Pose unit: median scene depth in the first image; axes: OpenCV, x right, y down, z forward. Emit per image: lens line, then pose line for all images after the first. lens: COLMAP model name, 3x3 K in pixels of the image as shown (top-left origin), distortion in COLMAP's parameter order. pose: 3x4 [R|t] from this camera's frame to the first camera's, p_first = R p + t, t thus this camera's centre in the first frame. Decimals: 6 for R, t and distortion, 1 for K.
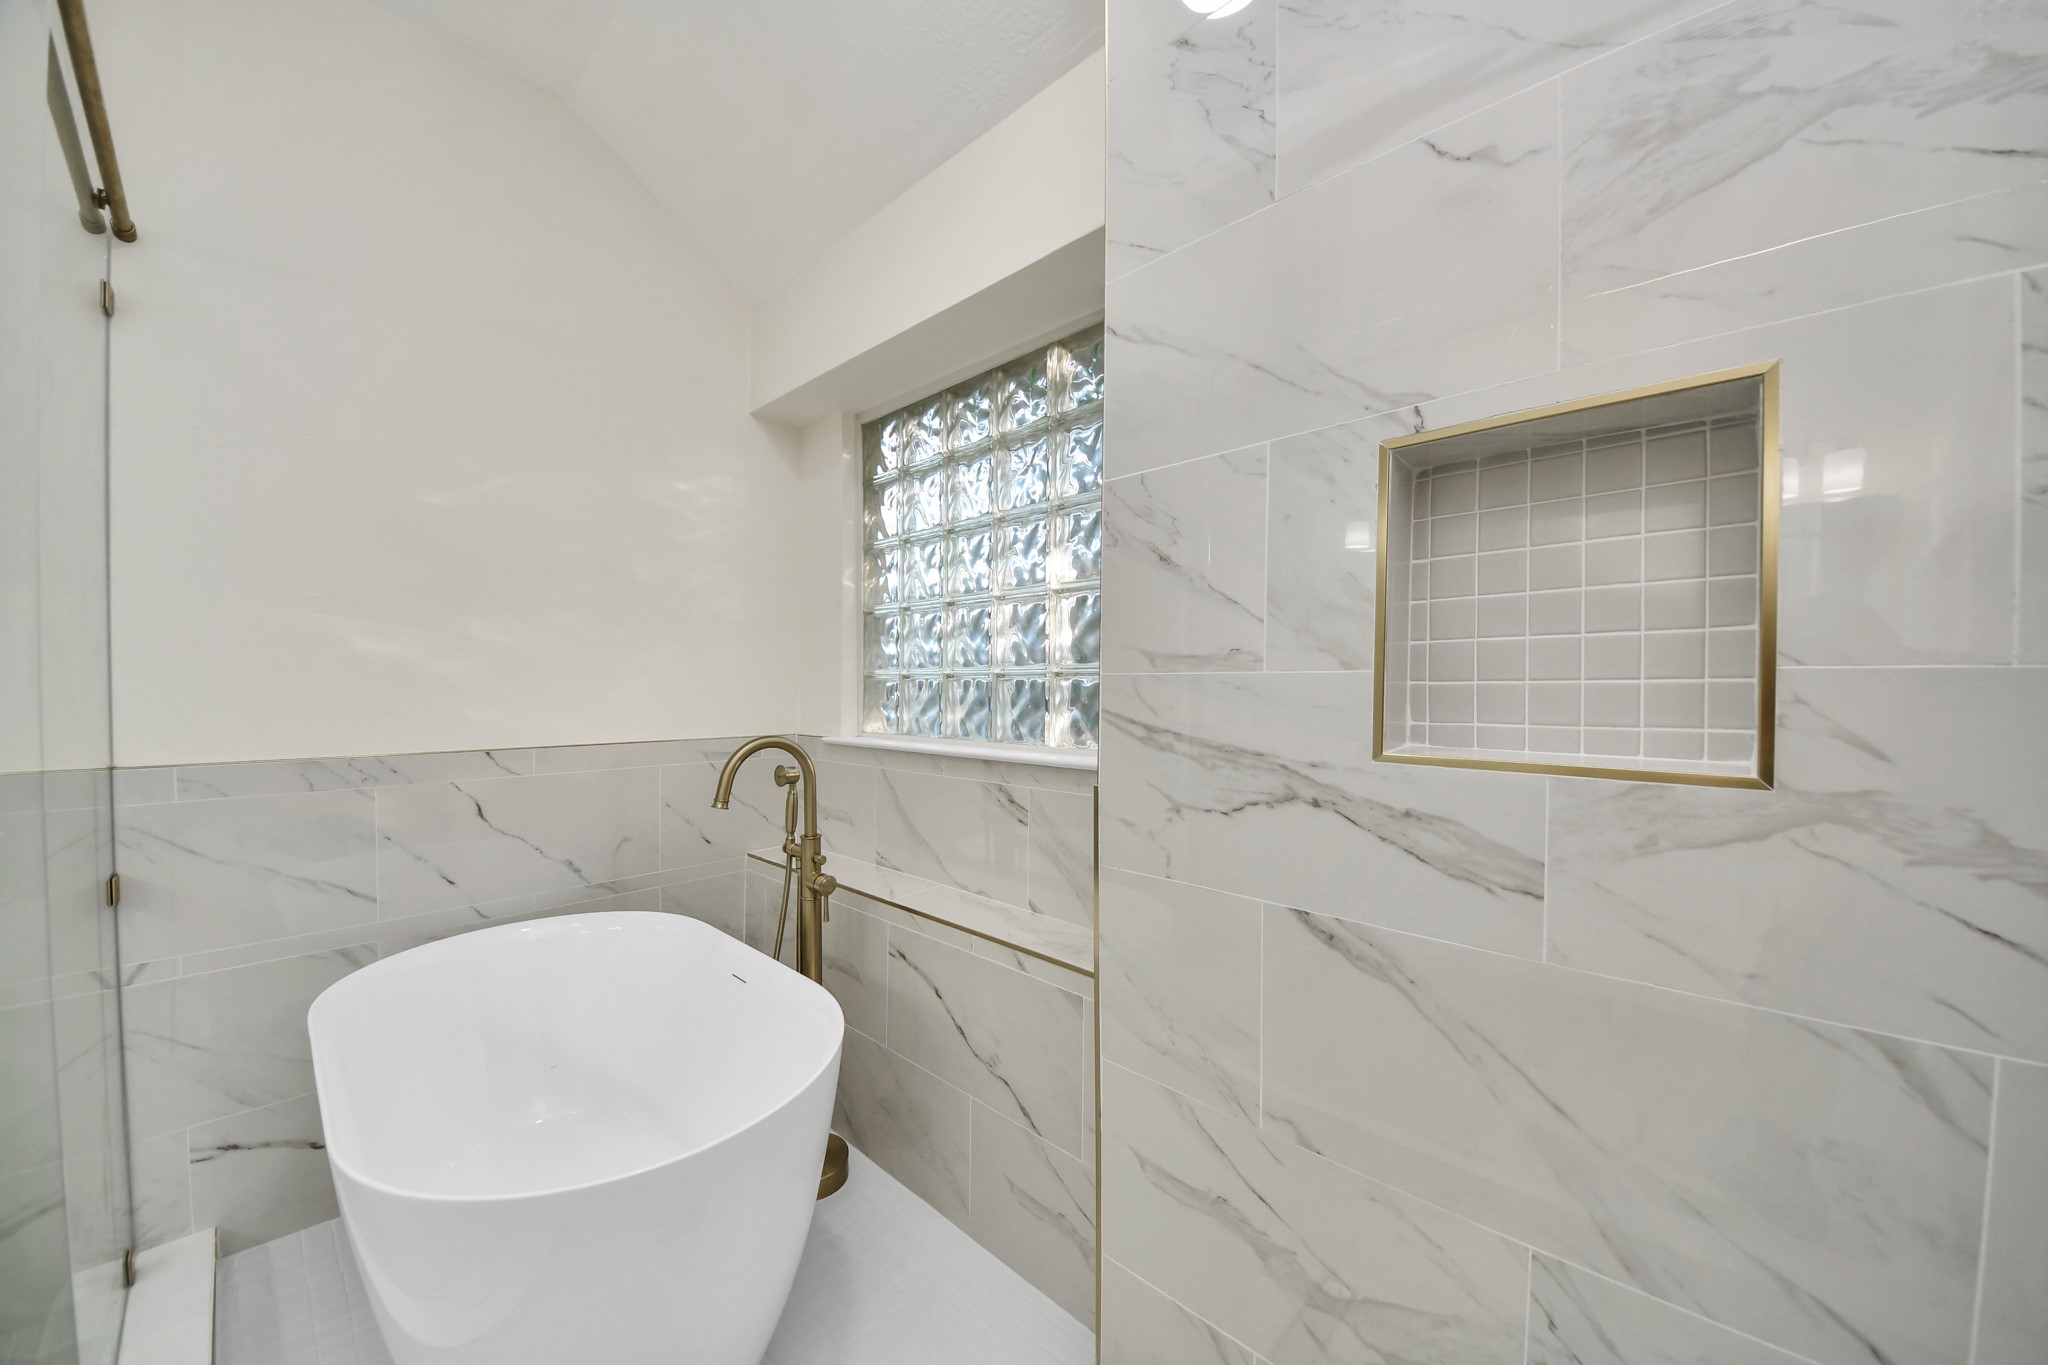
lens RADIAL K [[724.6, 0, 1021.4], [0, 724.6, 694.7], [0, 0, 1]] dist [0.040559, -0.023192]
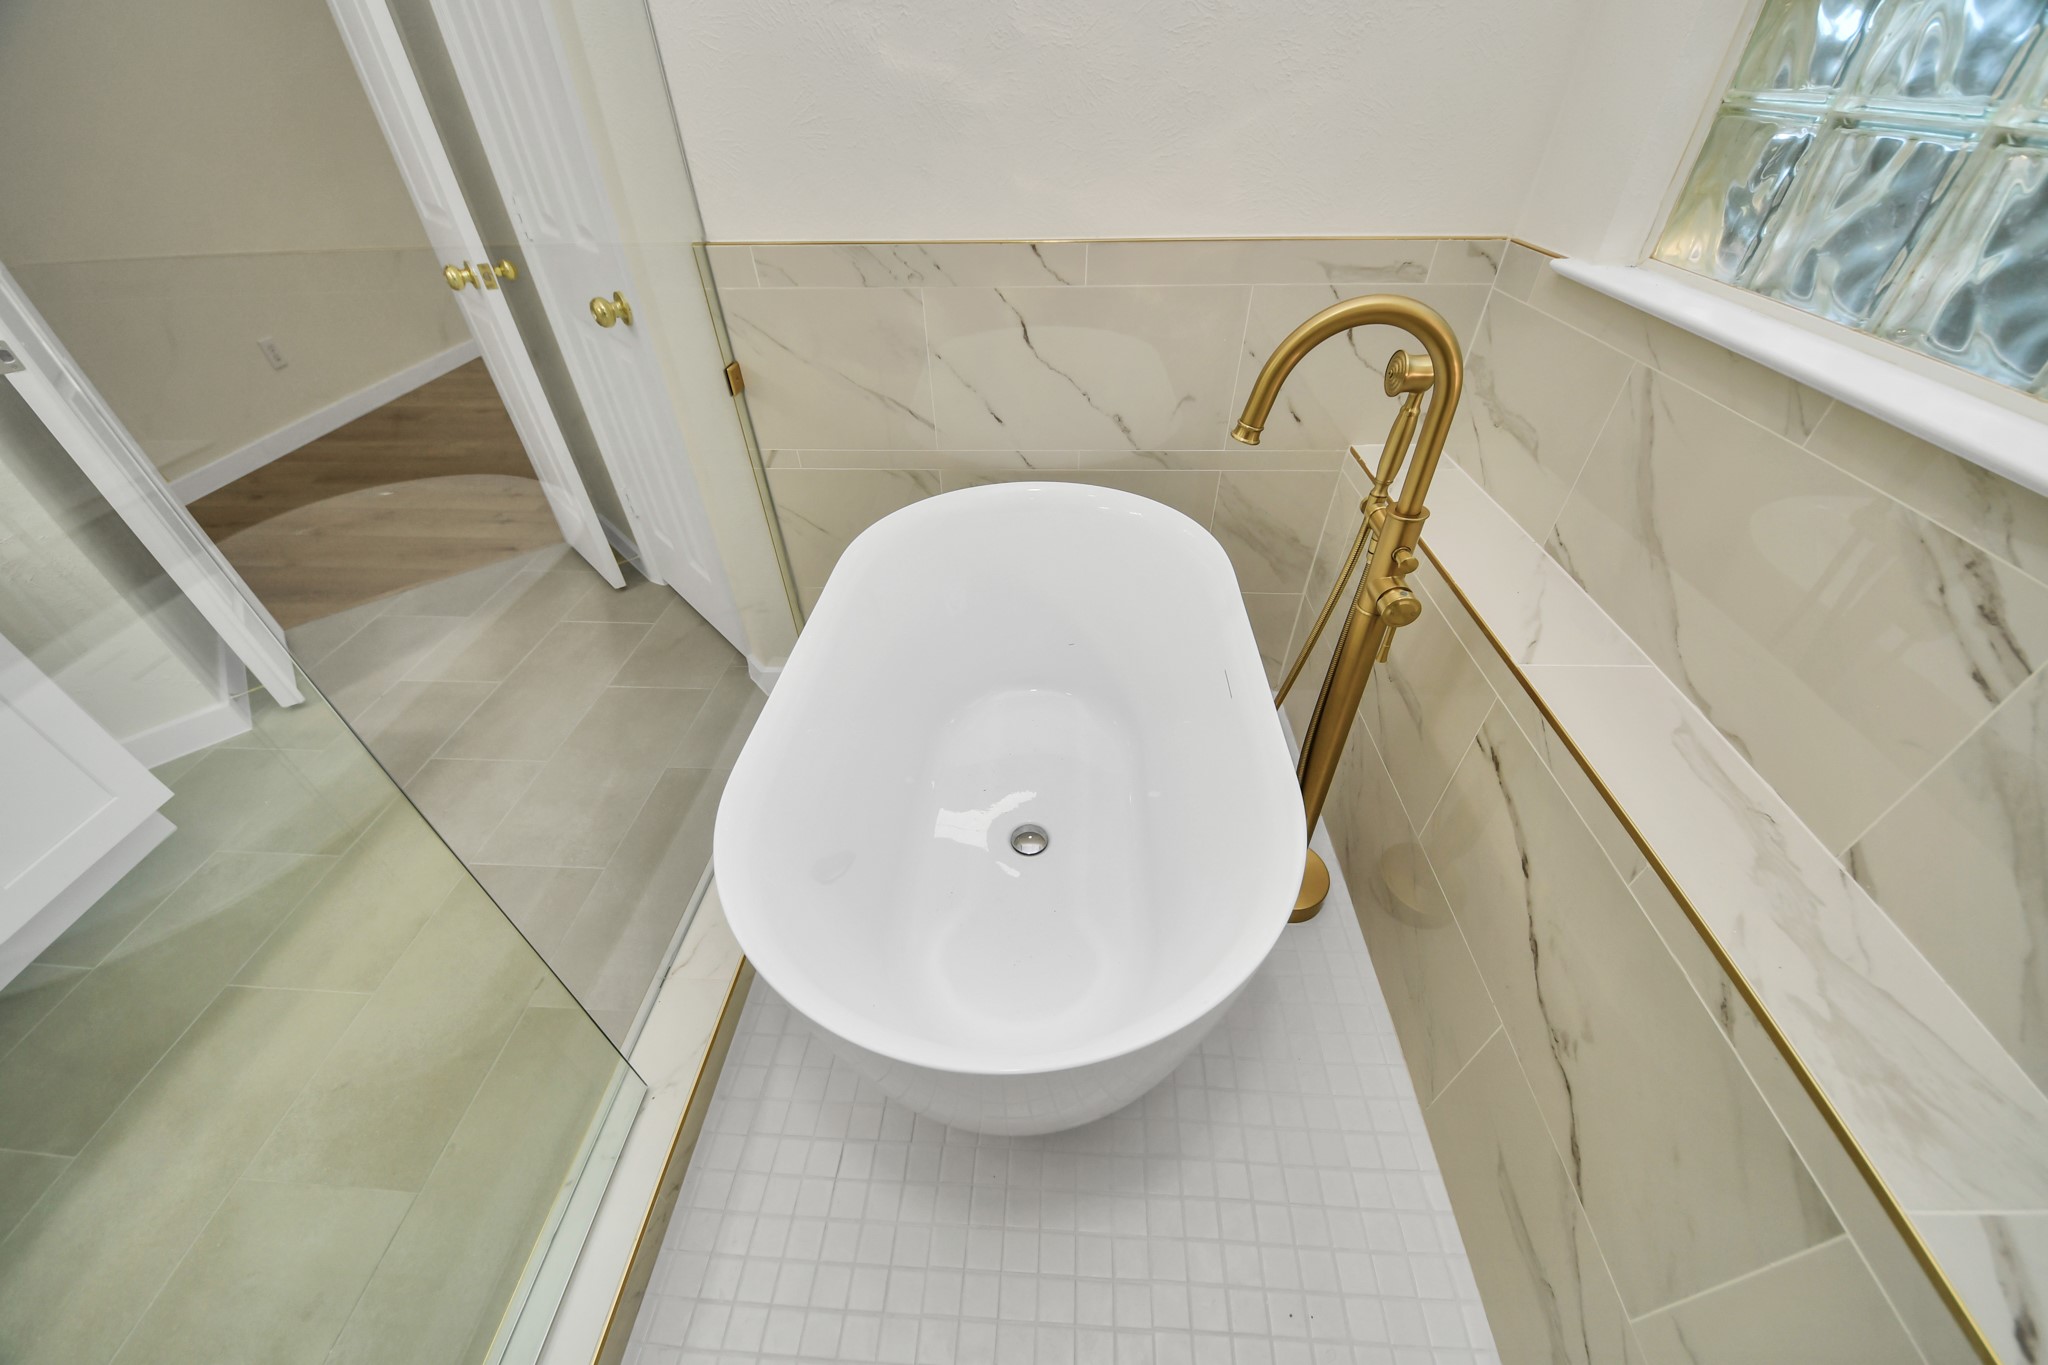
lens RADIAL K [[733.9, 0, 1030.8], [0, 733.9, 702.0], [0, 0, 1]] dist [0.001132, -0.006442]
pose [[0.651608, 0.484633, -0.583556, -0.088630], [0.005690, 0.766154, 0.642631, -0.042313], [0.758534, -0.422064, 0.496475, 0.459078]]
